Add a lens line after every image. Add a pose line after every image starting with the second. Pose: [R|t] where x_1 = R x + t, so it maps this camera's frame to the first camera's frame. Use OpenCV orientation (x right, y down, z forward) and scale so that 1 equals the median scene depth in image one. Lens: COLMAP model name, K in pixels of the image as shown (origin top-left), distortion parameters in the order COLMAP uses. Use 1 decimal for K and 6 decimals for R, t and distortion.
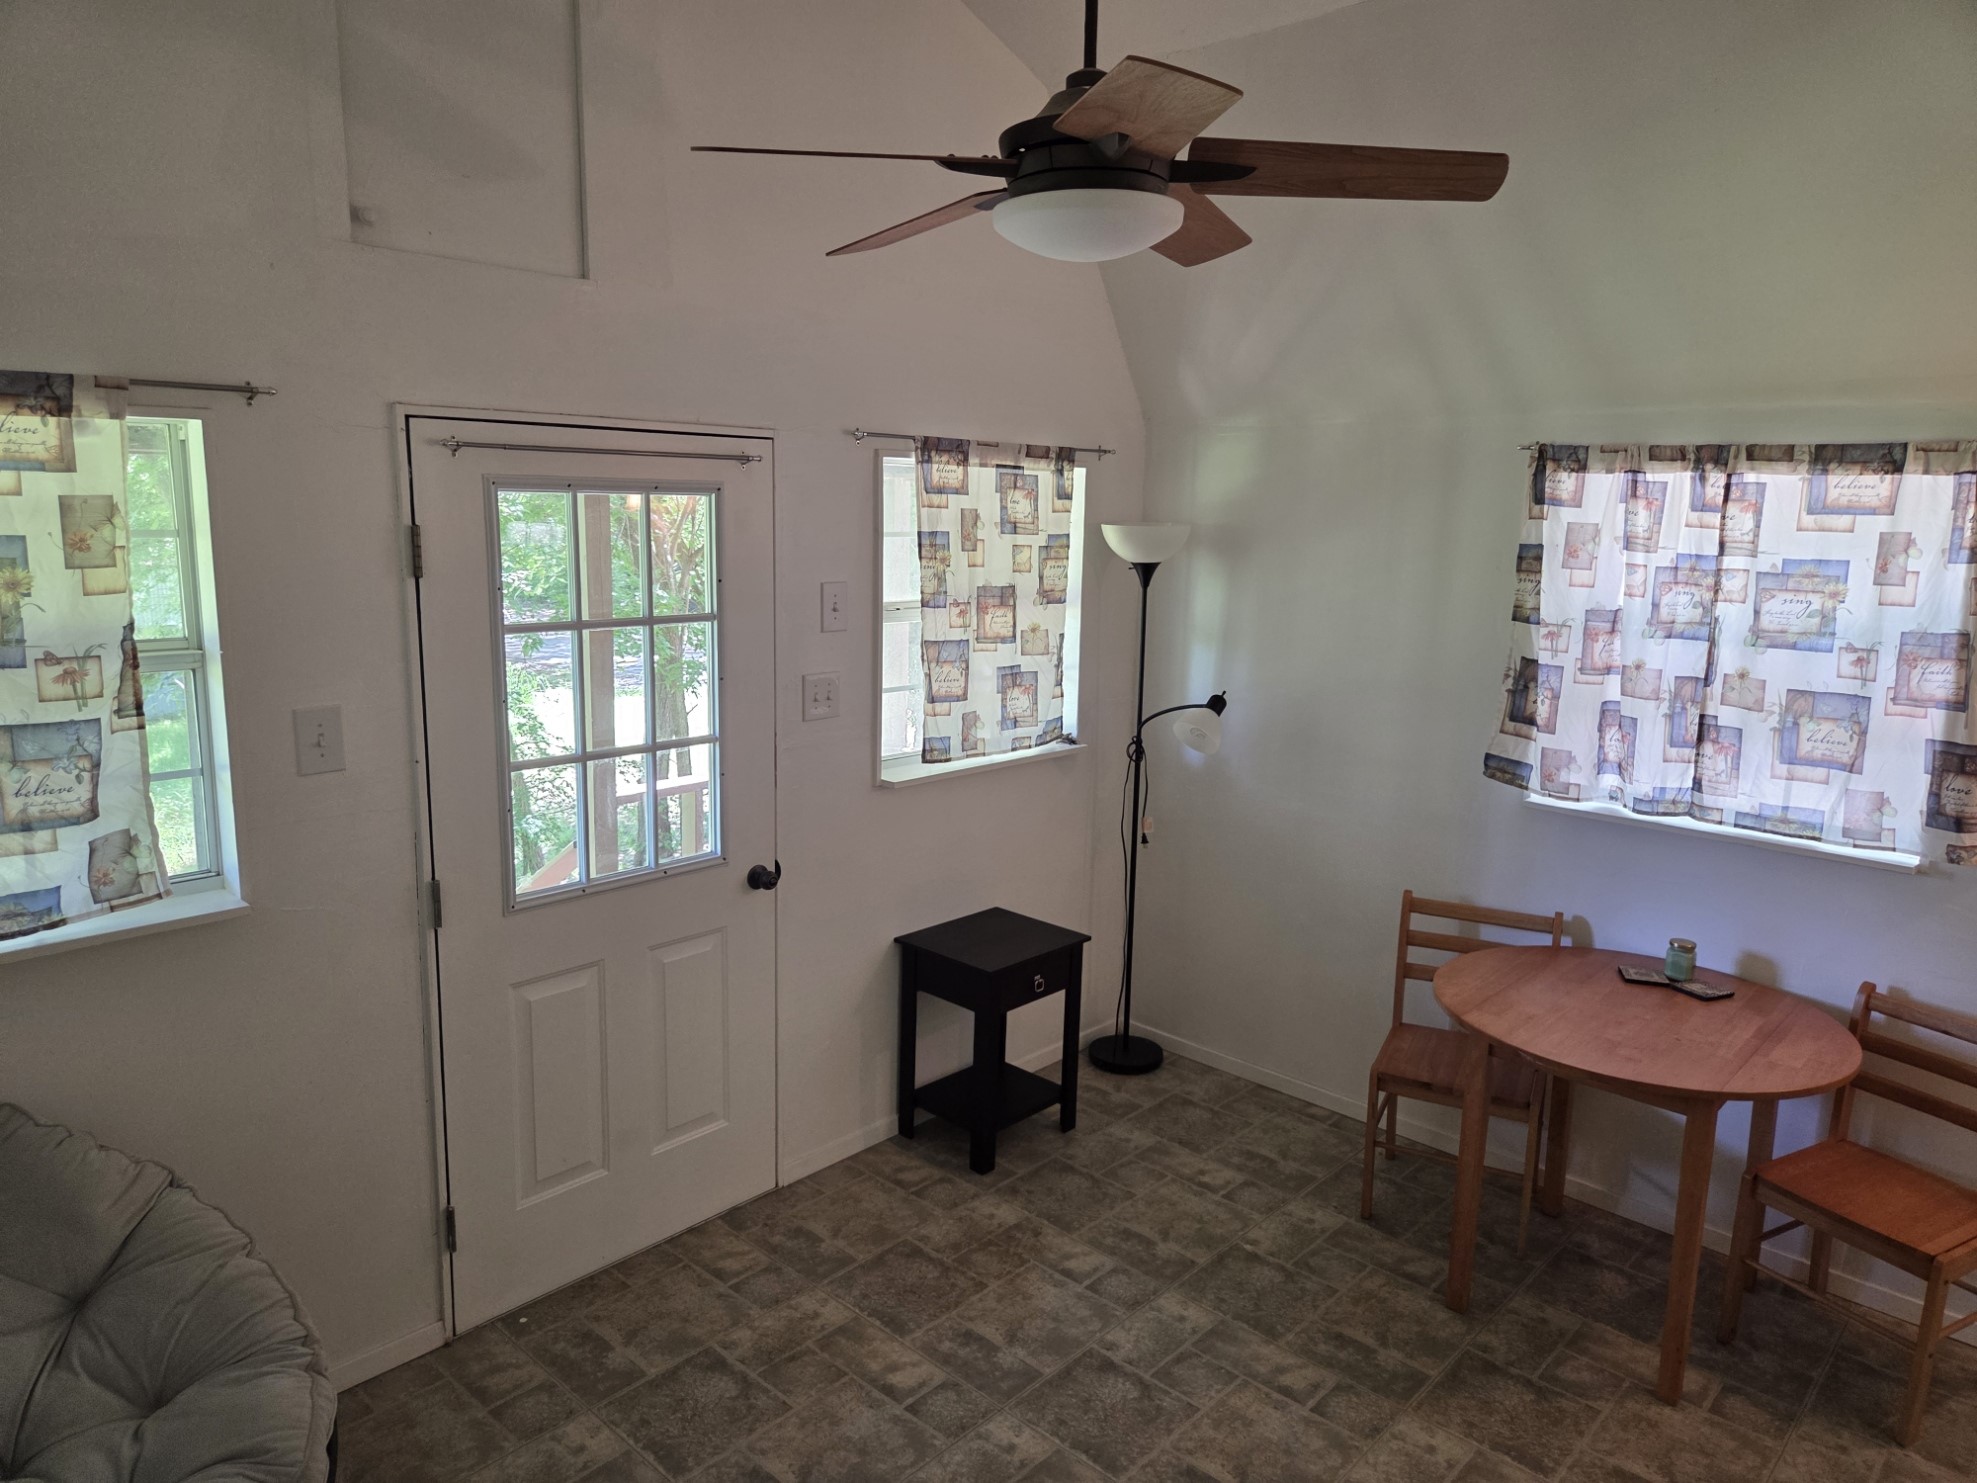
lens RADIAL K [[1321.0, 0, 970.1], [0, 1321.0, 738.0], [0, 0, 1]] dist [0.065789, -0.054025]
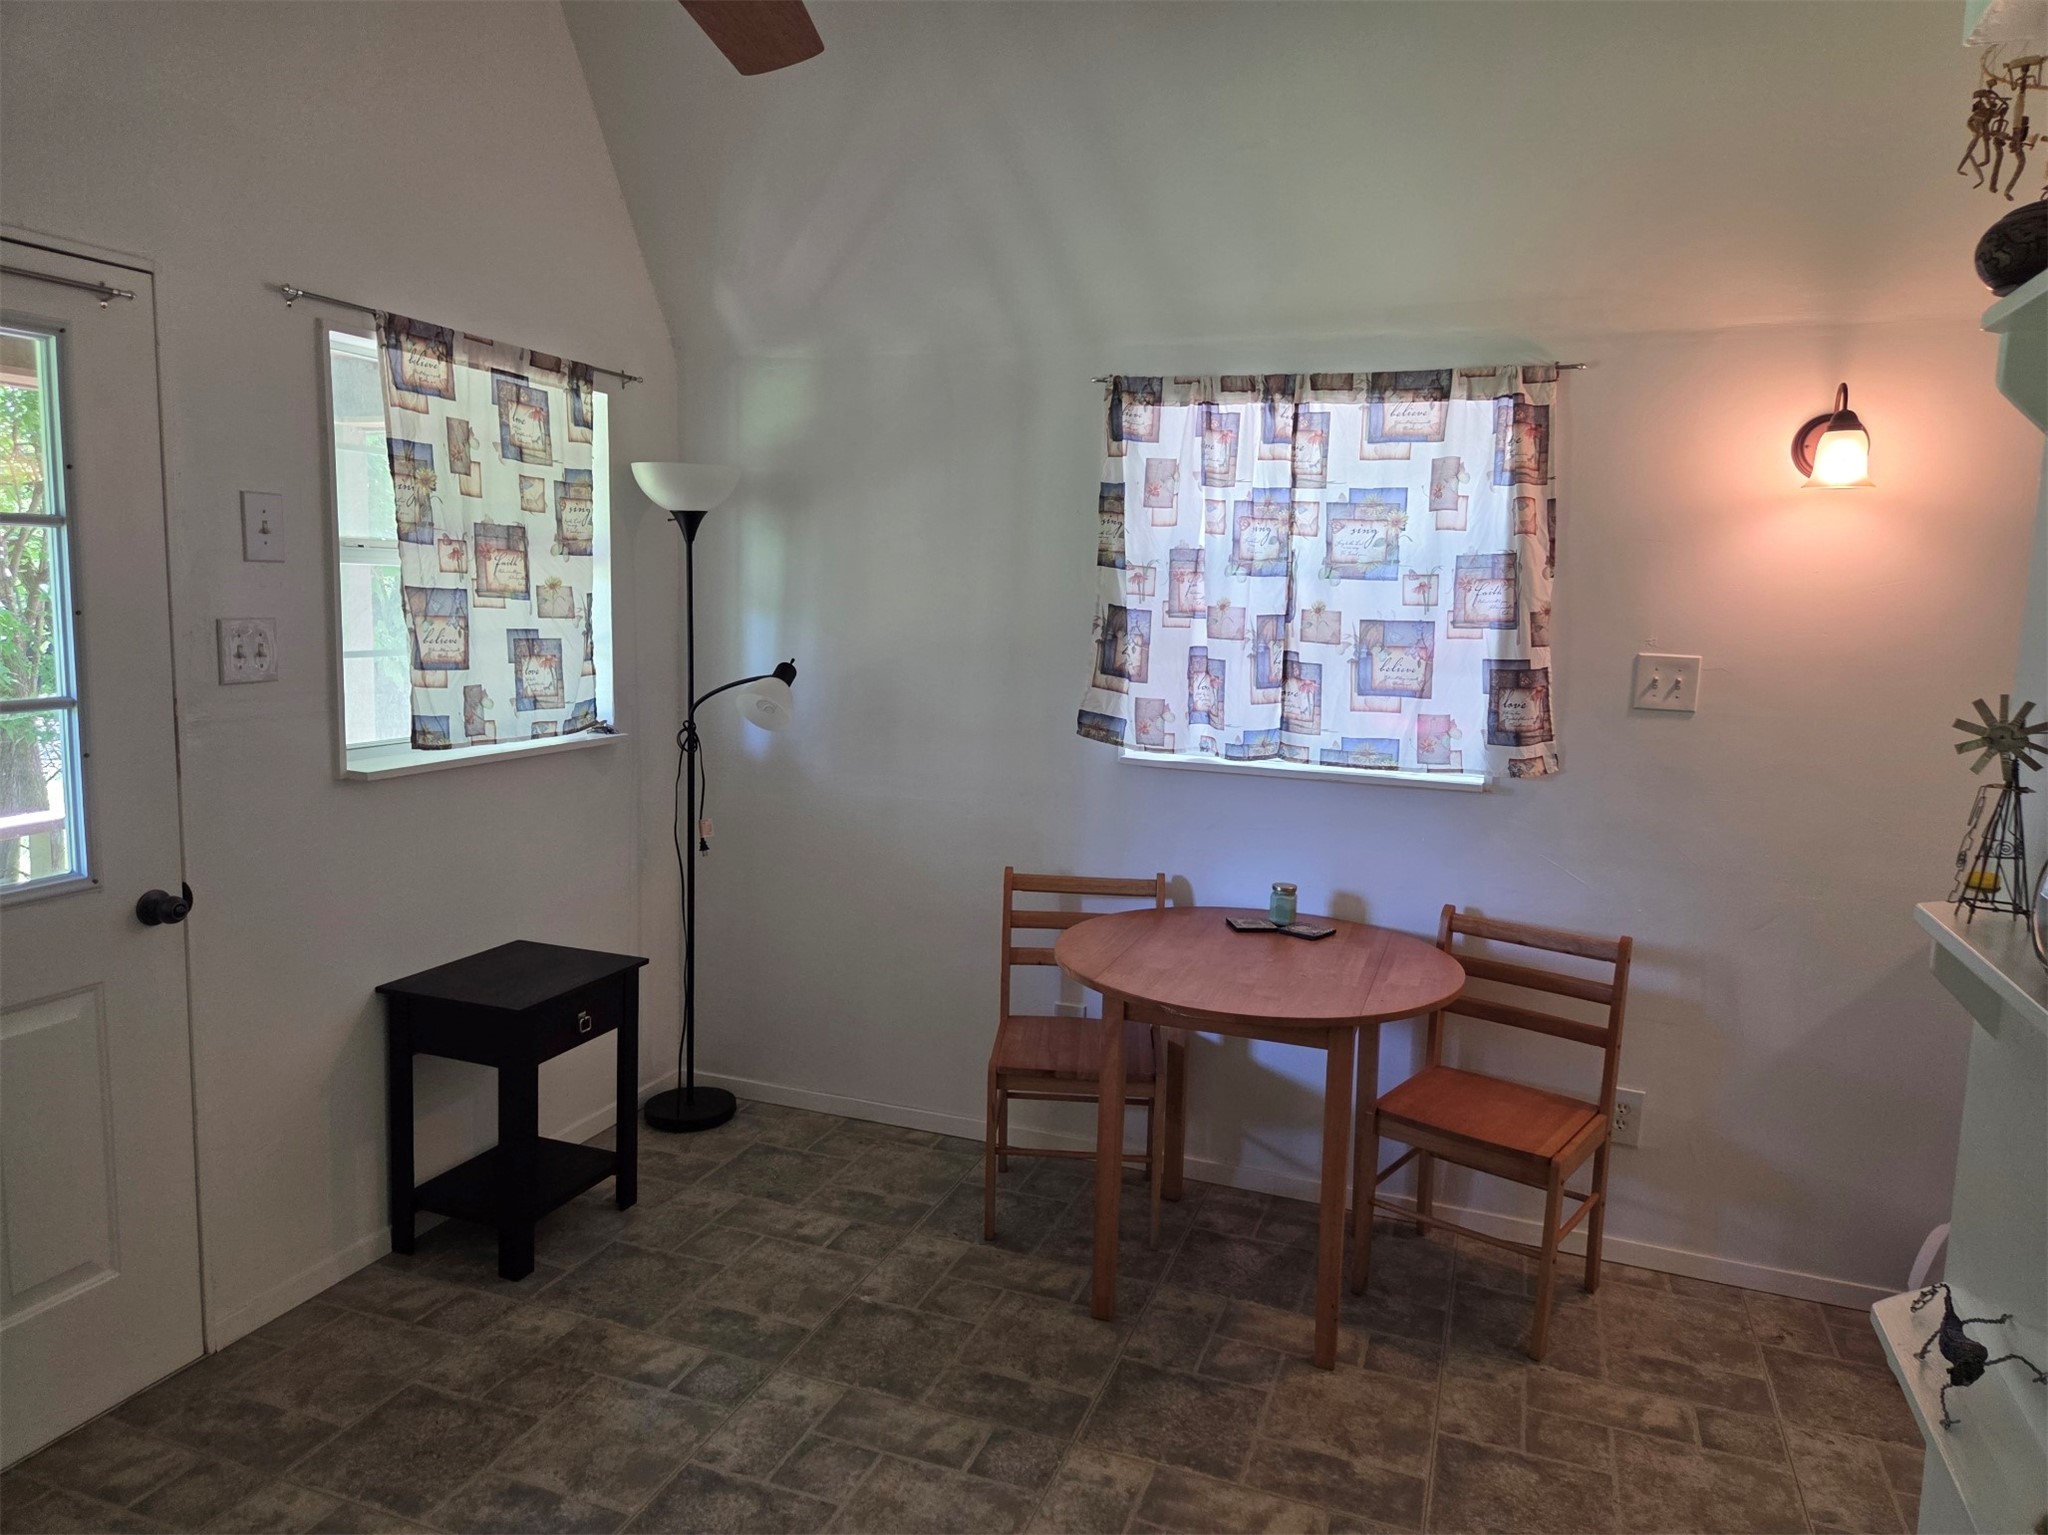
lens RADIAL K [[1368.5, 0, 1021.5], [0, 1368.5, 758.9], [0, 0, 1]] dist [0.065789, -0.054025]
pose [[0.921397, -0.043597, 0.386168, -0.020180], [0.059673, 0.997775, -0.029735, 0.075705], [-0.384013, 0.050442, 0.921949, 0.148784]]
